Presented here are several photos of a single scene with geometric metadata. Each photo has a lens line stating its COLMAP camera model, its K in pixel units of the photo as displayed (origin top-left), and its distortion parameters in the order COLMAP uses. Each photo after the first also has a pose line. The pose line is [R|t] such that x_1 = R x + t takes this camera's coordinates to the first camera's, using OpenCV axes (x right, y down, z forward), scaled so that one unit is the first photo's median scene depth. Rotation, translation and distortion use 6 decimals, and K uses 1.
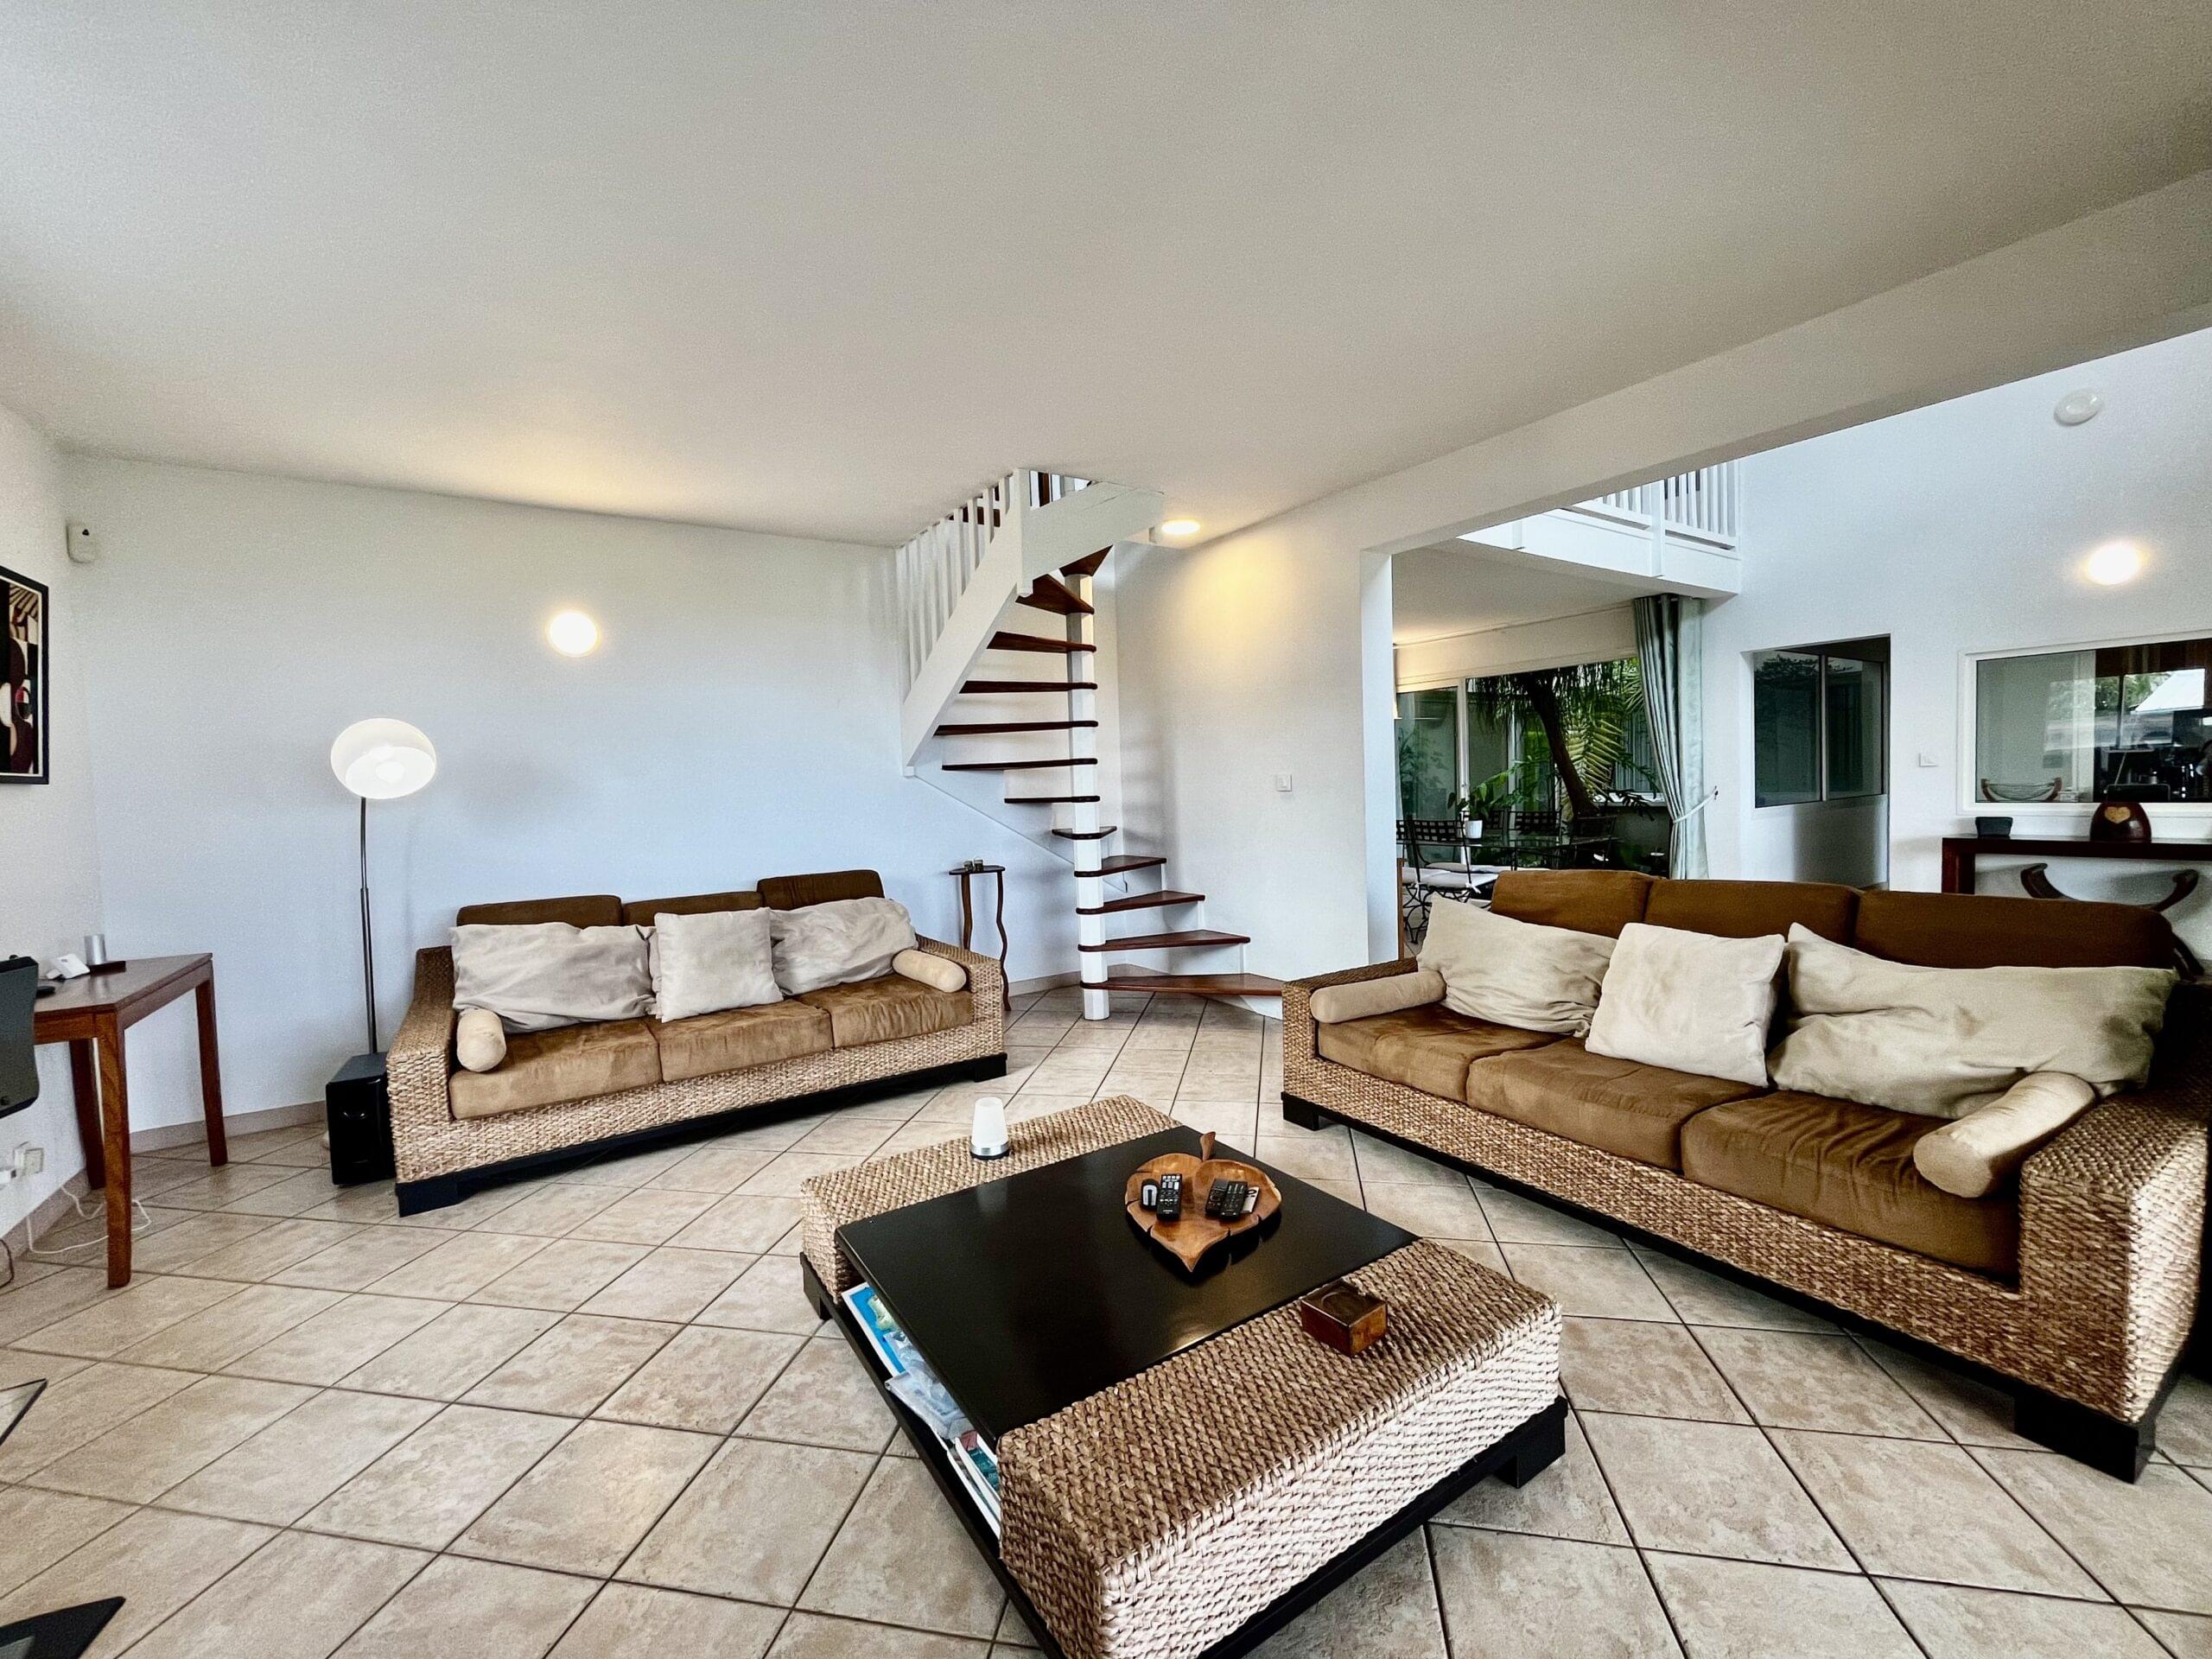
lens RADIAL K [[906.9, 0, 1099.6], [0, 906.9, 820.4], [0, 0, 1]] dist [-0.013142, -0.000164]
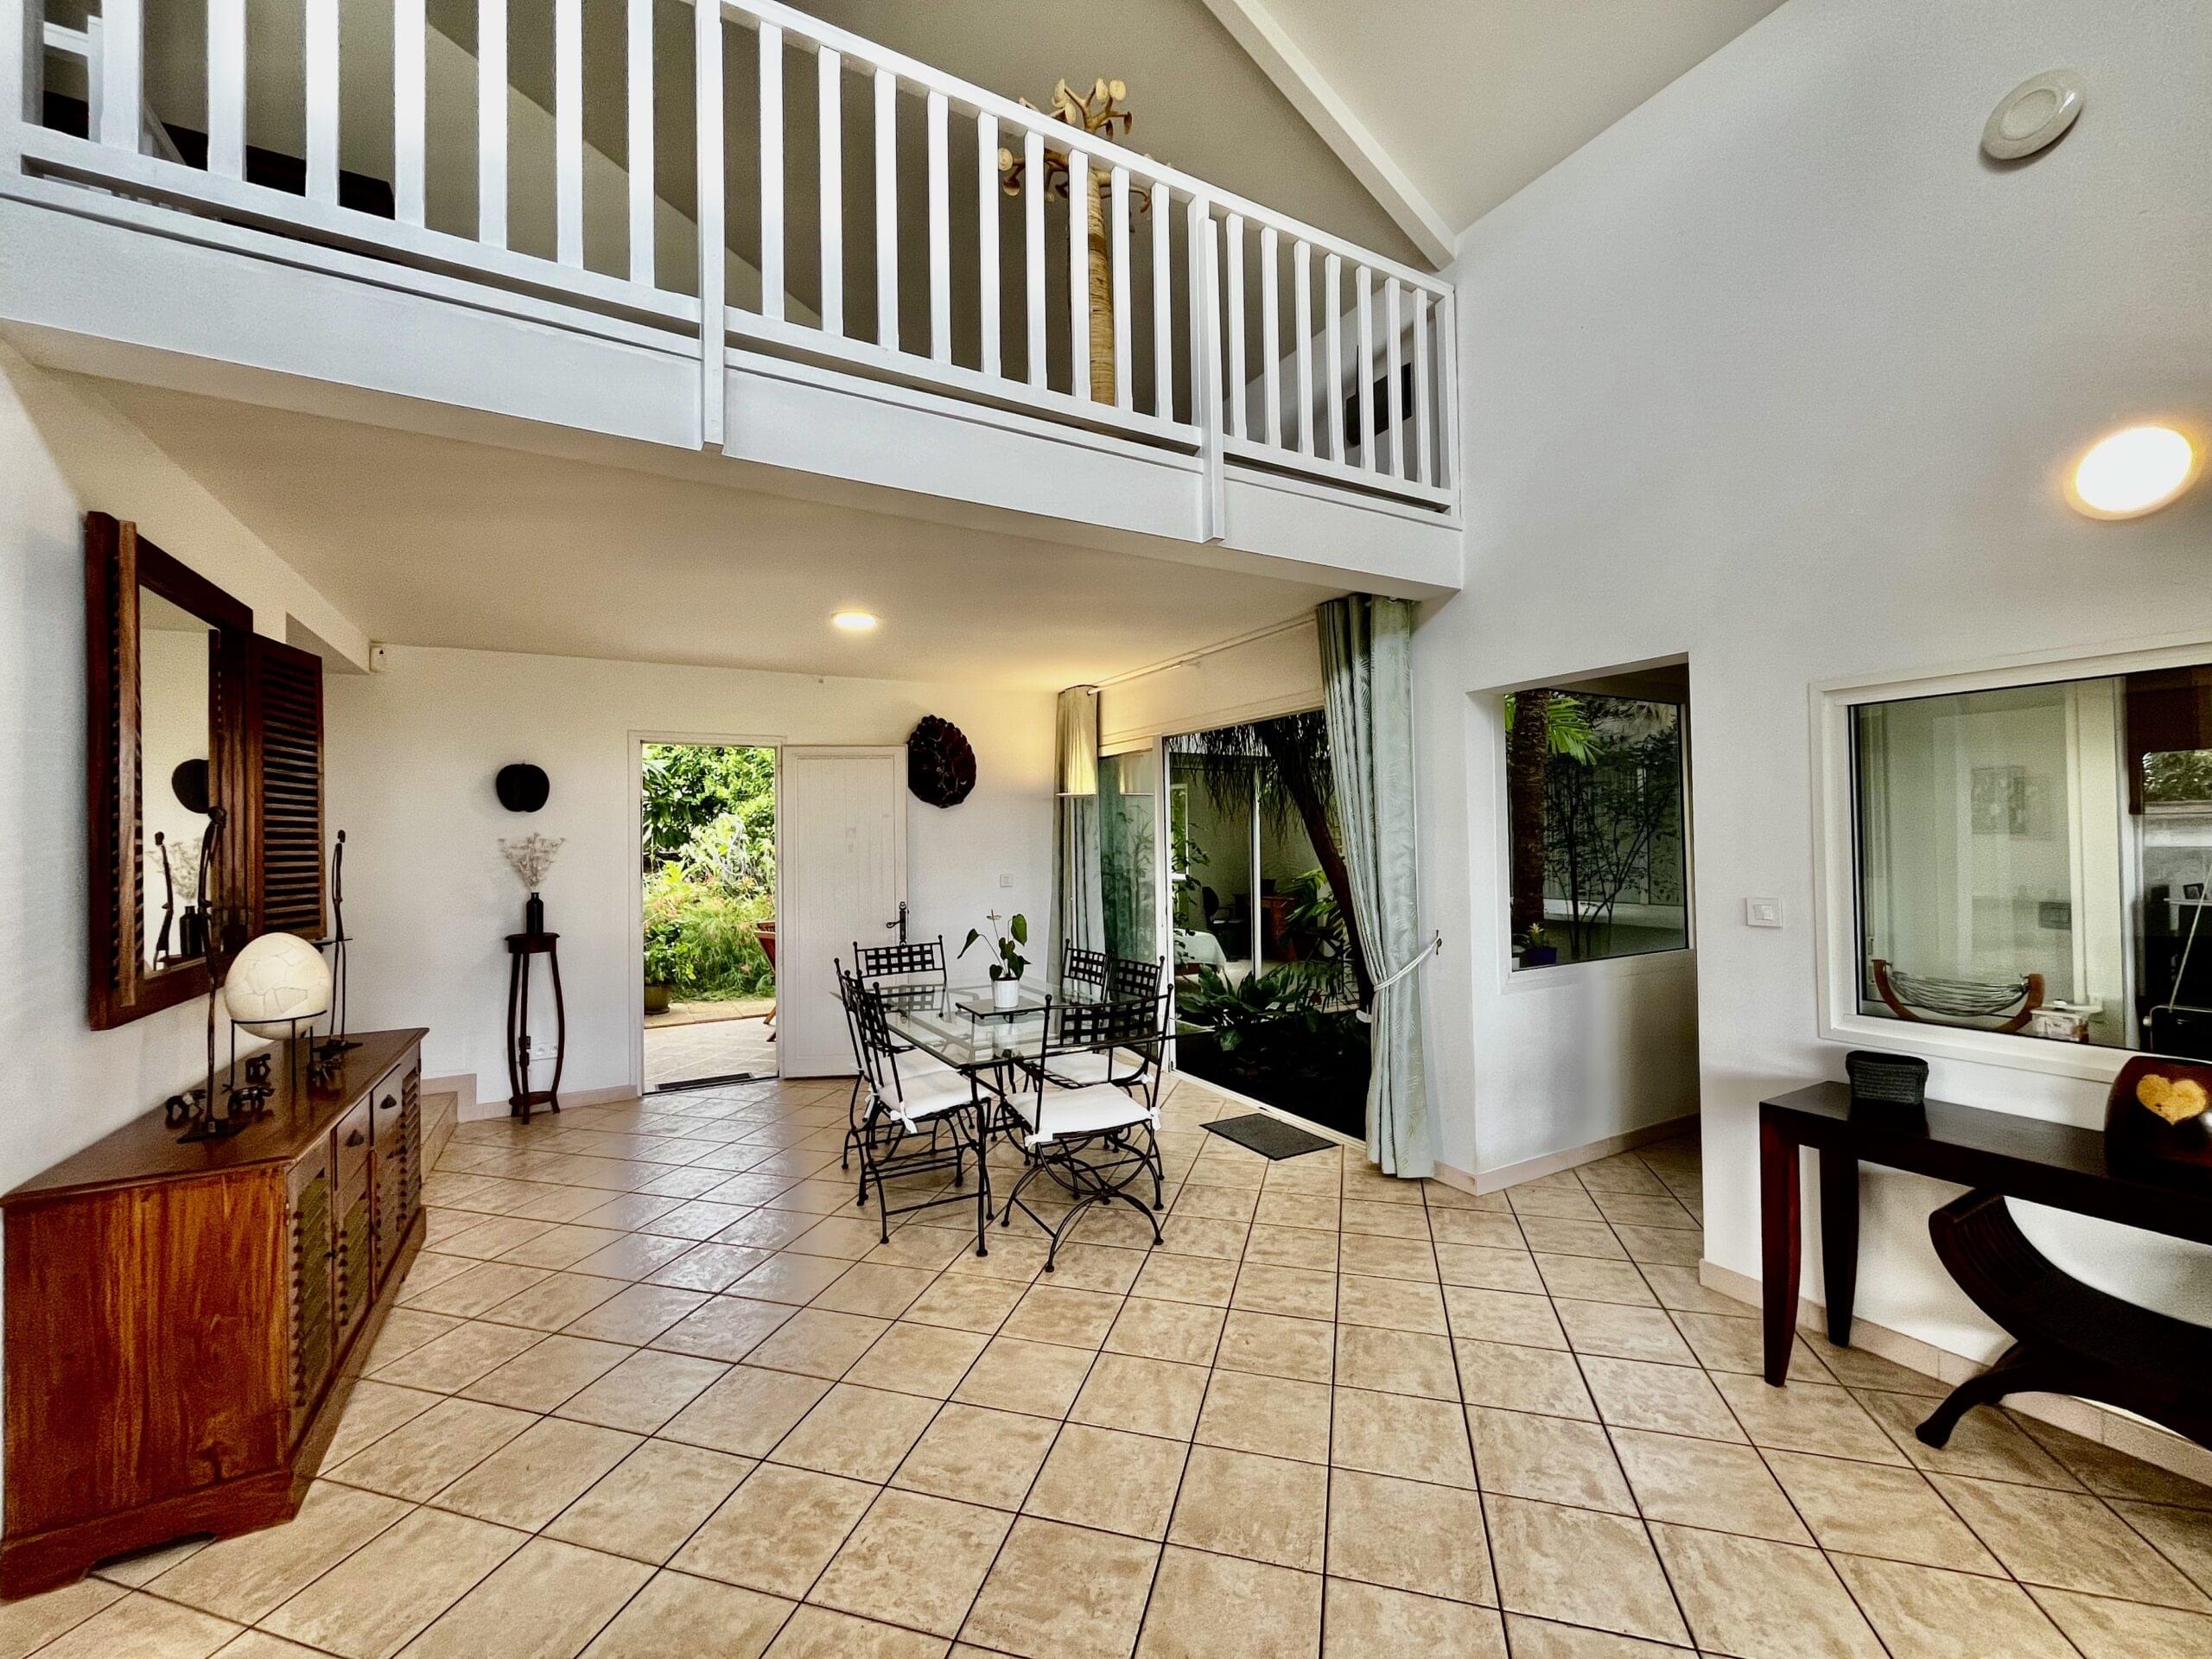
lens RADIAL K [[906.9, 0, 1100.4], [0, 906.9, 821.0], [0, 0, 1]] dist [-0.013142, -0.000164]
pose [[0.996929, 0.017943, -0.076234, 0.701208], [-0.022469, 0.998009, -0.058935, -0.091964], [0.075025, 0.060466, 0.995347, 0.569770]]
